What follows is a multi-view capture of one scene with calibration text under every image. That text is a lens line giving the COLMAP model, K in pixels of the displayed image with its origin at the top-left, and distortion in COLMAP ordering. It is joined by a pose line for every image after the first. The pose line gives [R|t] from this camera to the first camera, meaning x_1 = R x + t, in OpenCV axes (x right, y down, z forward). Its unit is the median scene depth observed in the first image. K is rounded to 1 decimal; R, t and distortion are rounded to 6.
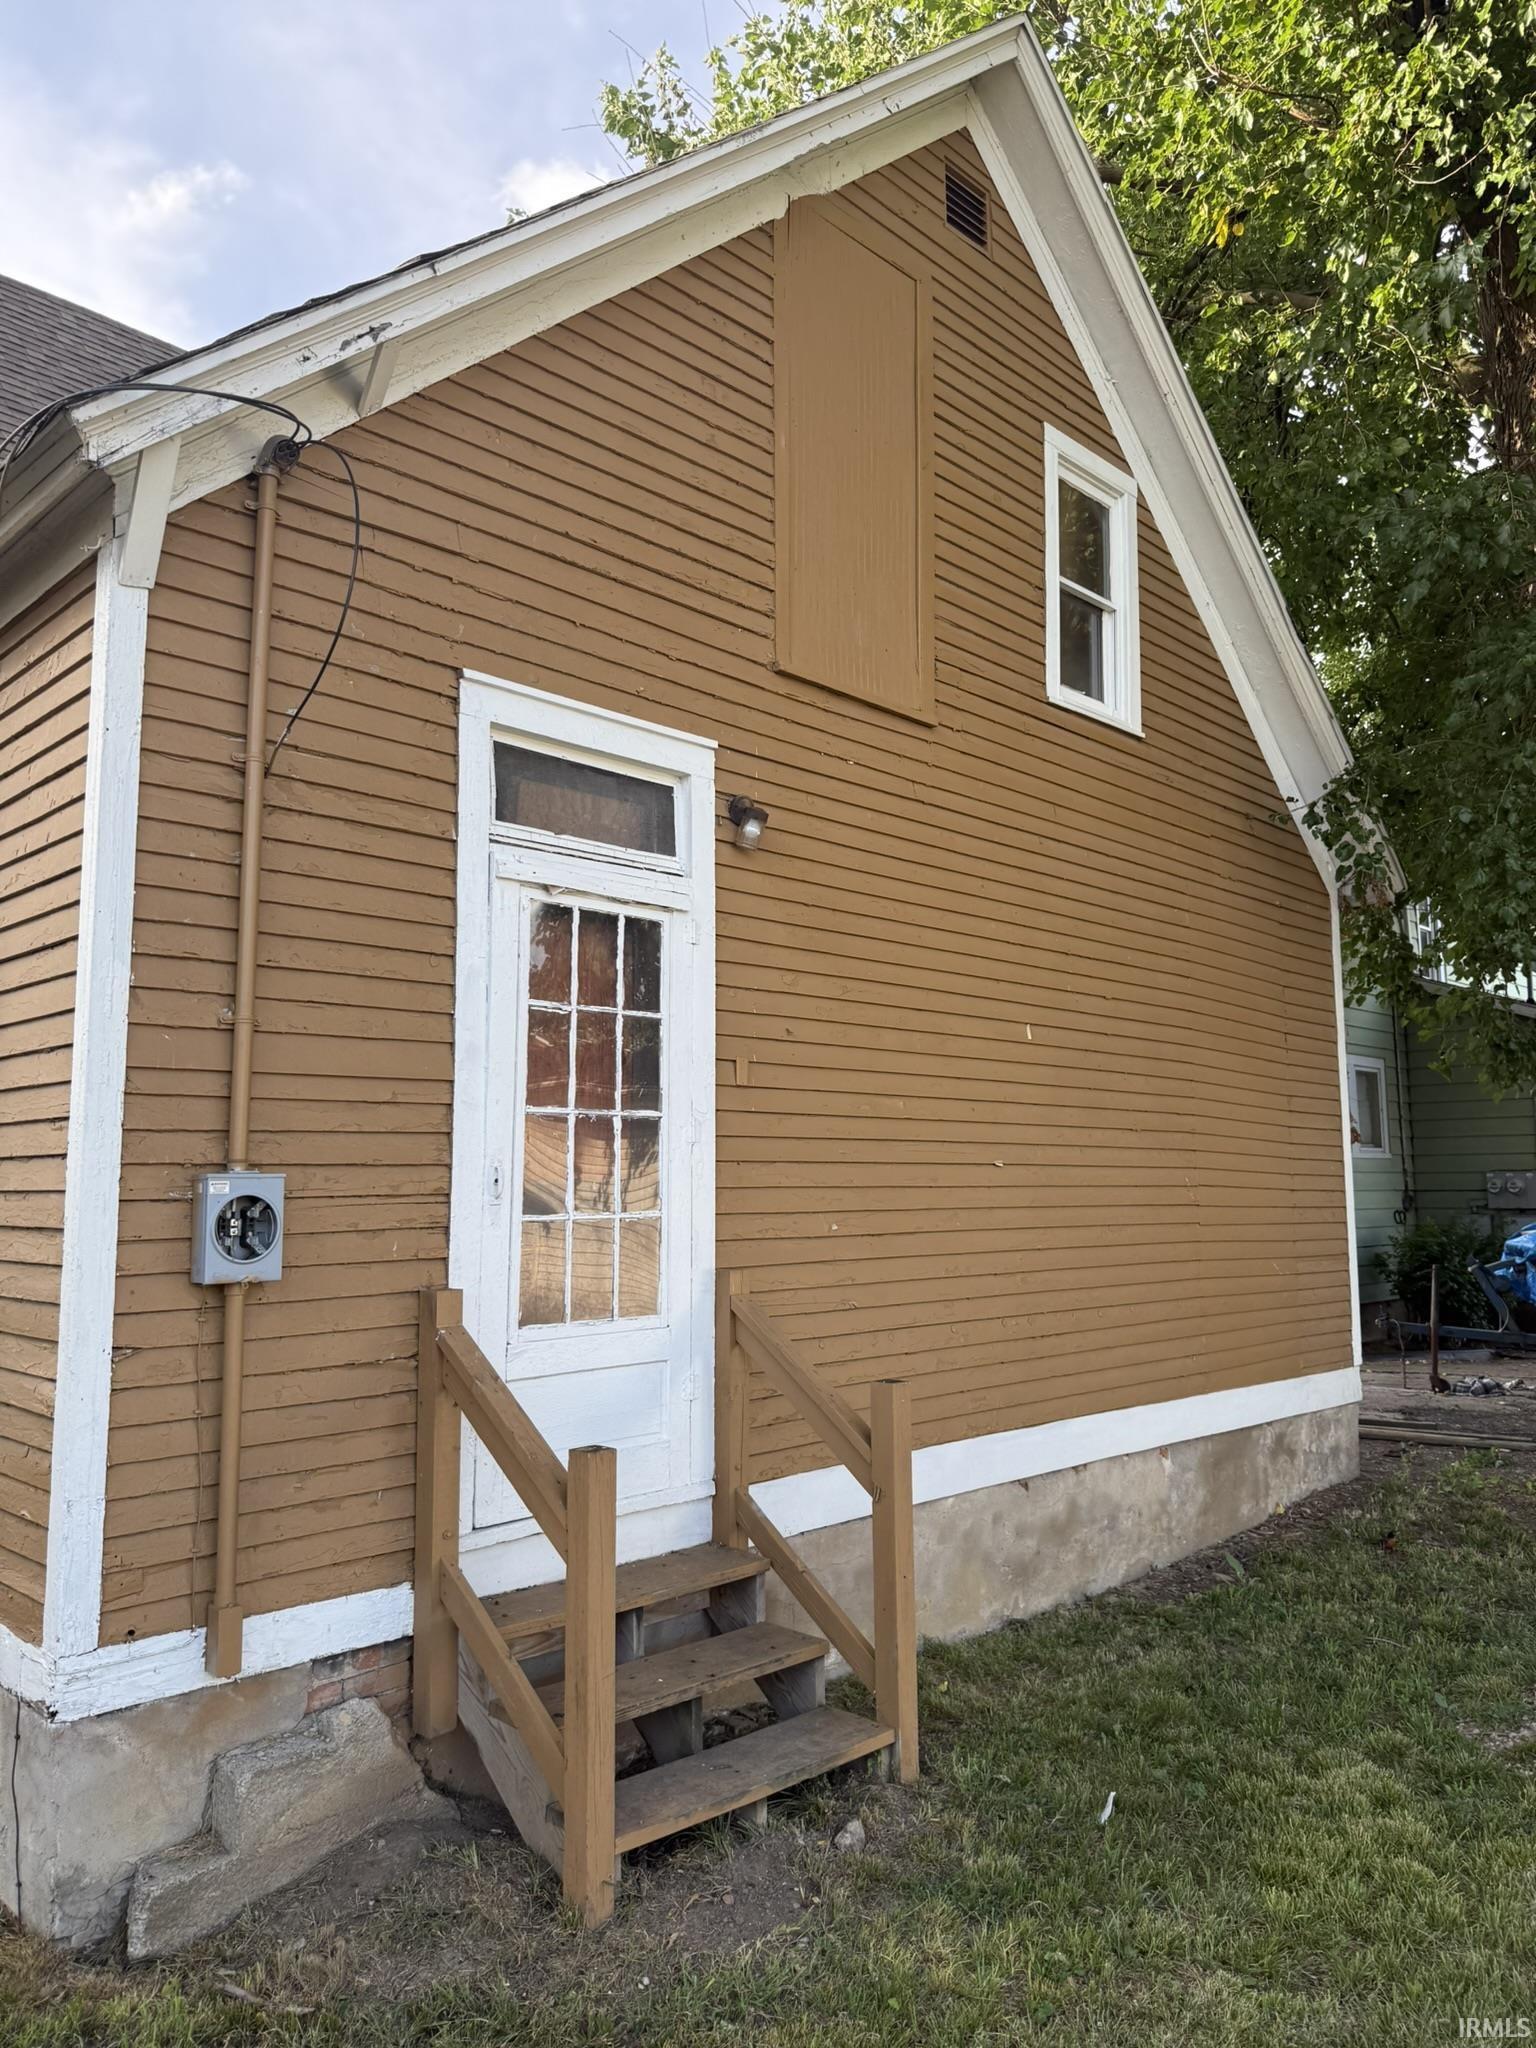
lens RADIAL K [[1452.5, 0, 783.5], [0, 1452.5, 1029.0], [0, 0, 1]] dist [0.002336, -0.009038]
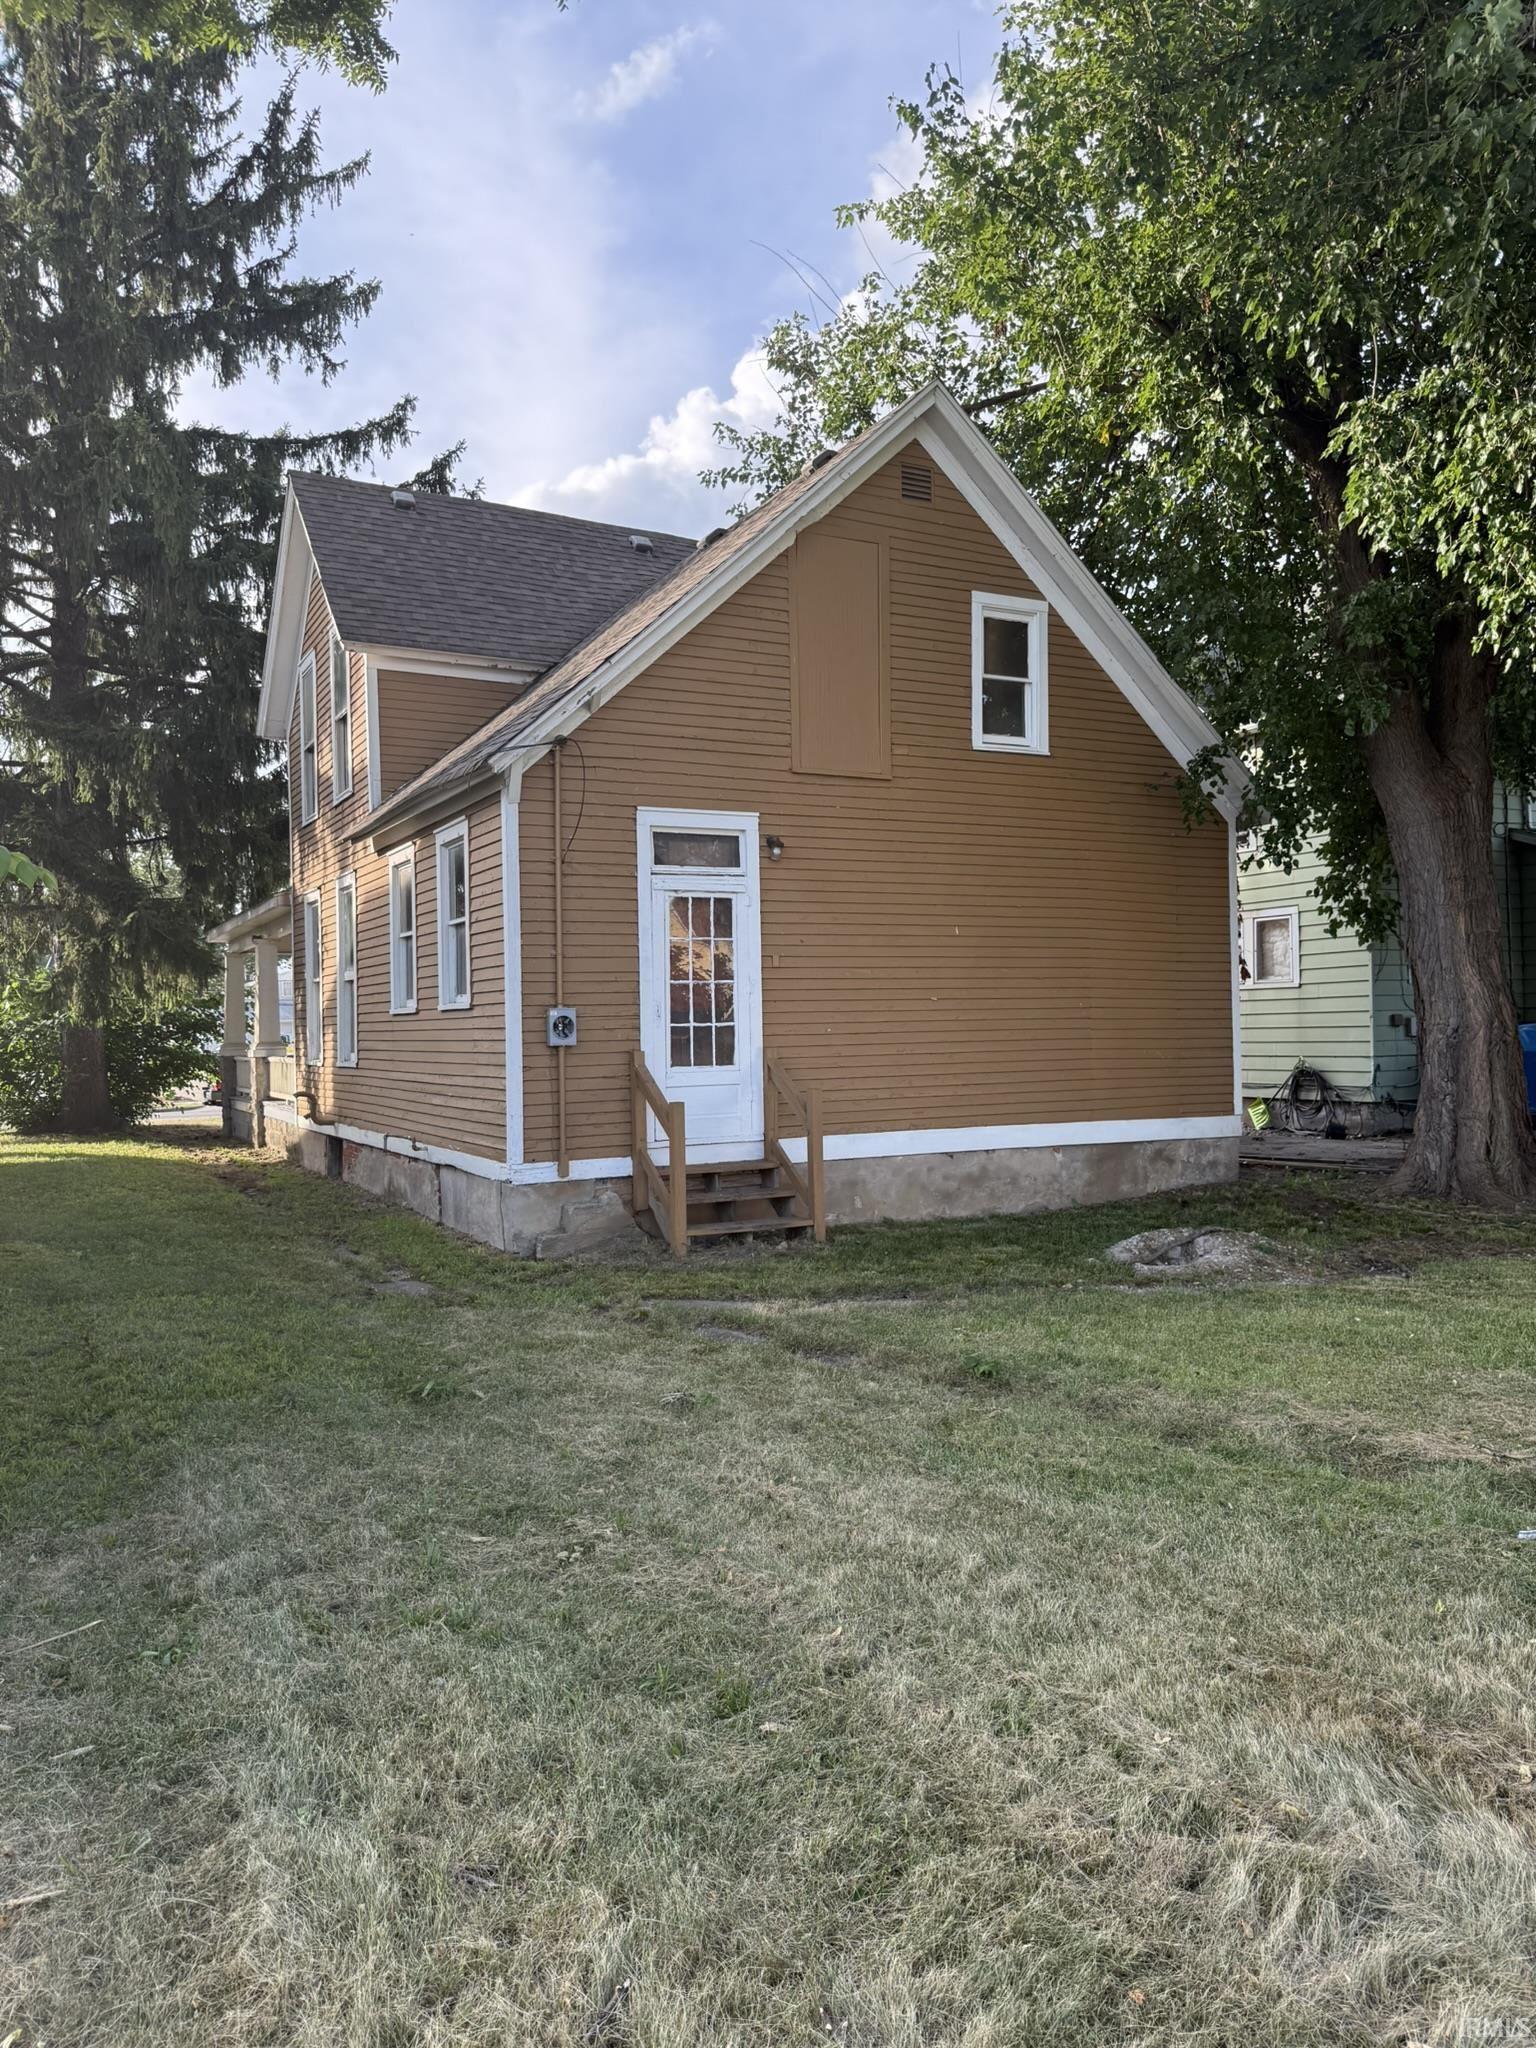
lens RADIAL K [[1452.5, 0, 760.6], [0, 1452.5, 1026.4], [0, 0, 1]] dist [0.002336, -0.009038]
pose [[0.953218, -0.015061, -0.301907, 0.647984], [0.048341, 0.993499, 0.103064, -0.105265], [0.298392, -0.112837, 0.947750, -1.195519]]
